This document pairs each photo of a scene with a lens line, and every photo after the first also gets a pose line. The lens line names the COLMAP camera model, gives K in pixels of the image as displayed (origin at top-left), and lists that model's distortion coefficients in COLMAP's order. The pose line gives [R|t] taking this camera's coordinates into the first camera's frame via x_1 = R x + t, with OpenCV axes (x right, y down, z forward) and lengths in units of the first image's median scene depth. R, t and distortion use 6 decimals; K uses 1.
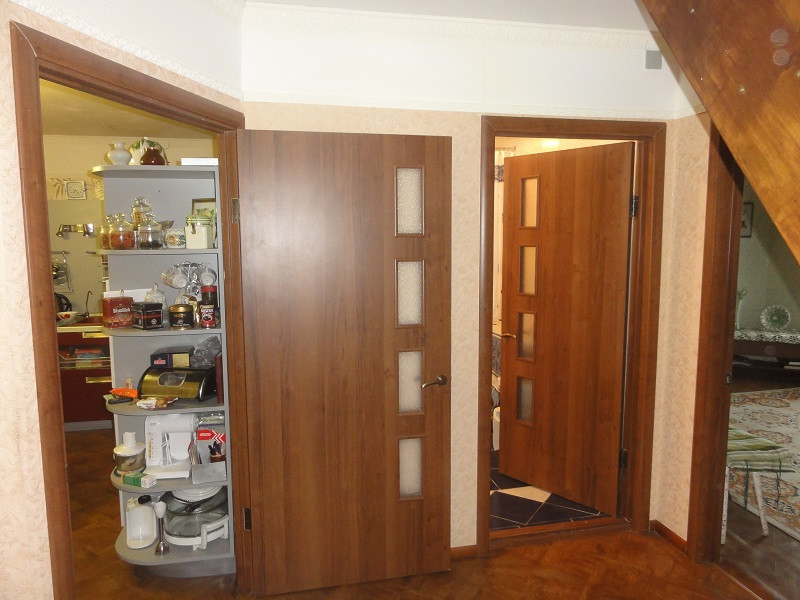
lens RADIAL K [[564.9, 0, 399.2], [0, 564.9, 304.0], [0, 0, 1]] dist [0.007031, 0.005015]
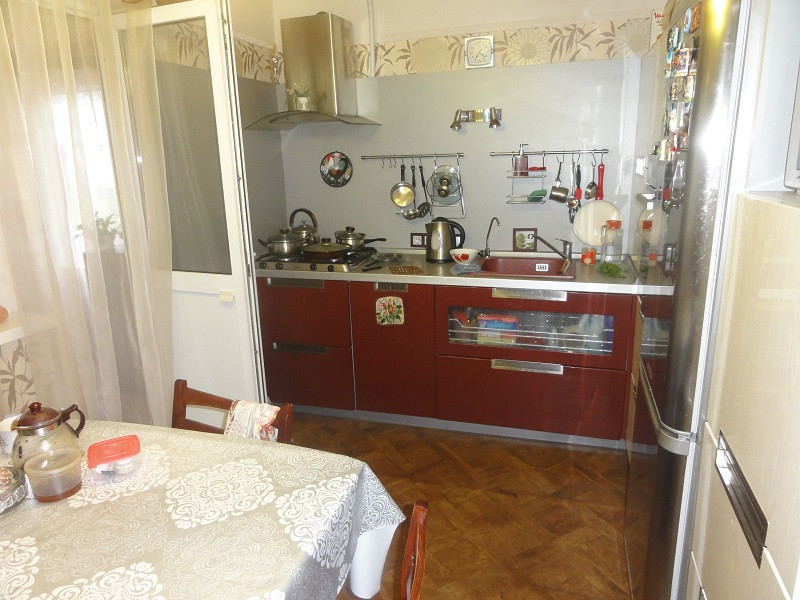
lens RADIAL K [[564.9, 0, 399.8], [0, 564.9, 296.7], [0, 0, 1]] dist [0.007031, 0.005015]
pose [[0.873967, 0.108681, -0.473677, -0.331872], [-0.032932, 0.985678, 0.165393, -0.036466], [0.484868, -0.128949, 0.865029, 0.392972]]
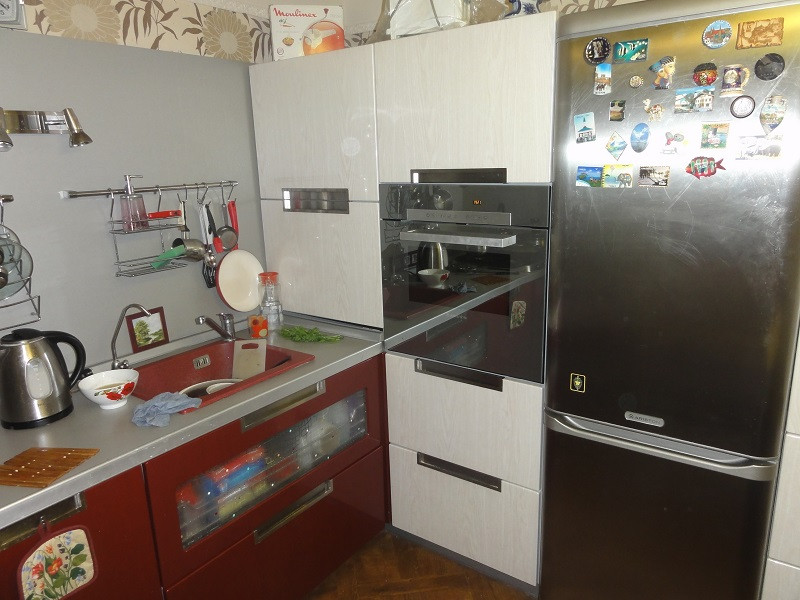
lens RADIAL K [[564.9, 0, 399.5], [0, 564.9, 301.3], [0, 0, 1]] dist [0.007031, 0.005015]
pose [[0.746208, -0.175637, 0.642126, -0.648173], [0.095058, 0.982796, 0.158352, -0.064568], [-0.658891, -0.057124, 0.750066, 0.622498]]
